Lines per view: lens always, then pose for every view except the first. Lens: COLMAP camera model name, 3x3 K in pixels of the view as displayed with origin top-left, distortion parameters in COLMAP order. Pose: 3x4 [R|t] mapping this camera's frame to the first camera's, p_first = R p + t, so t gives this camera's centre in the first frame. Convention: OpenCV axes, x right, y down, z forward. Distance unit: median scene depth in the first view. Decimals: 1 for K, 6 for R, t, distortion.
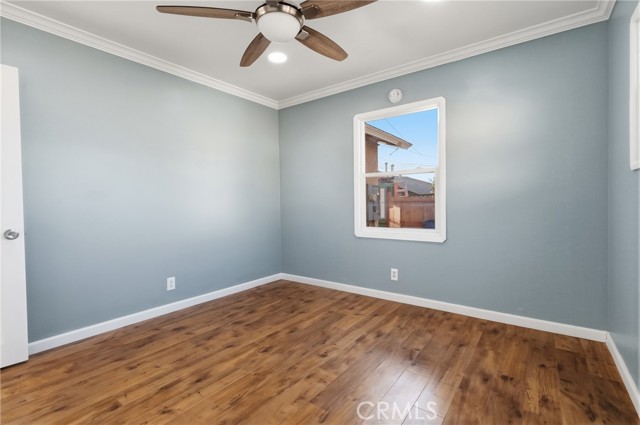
lens RADIAL K [[300.3, 0, 320.7], [0, 300.3, 209.8], [0, 0, 1]] dist [-0.000192, -0.000184]
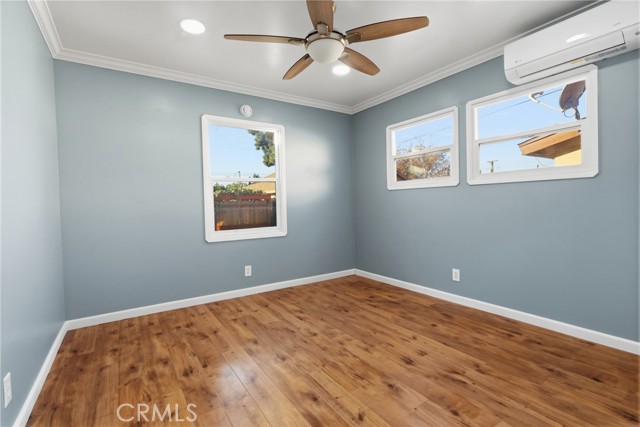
lens RADIAL K [[303.3, 0, 318.0], [0, 303.3, 216.1], [0, 0, 1]] dist [-0.002778, -0.000520]
pose [[0.315114, -0.031156, 0.948542, -0.857002], [0.037340, 0.999094, 0.020412, 0.001317], [-0.948319, 0.028986, 0.315992, 0.471581]]
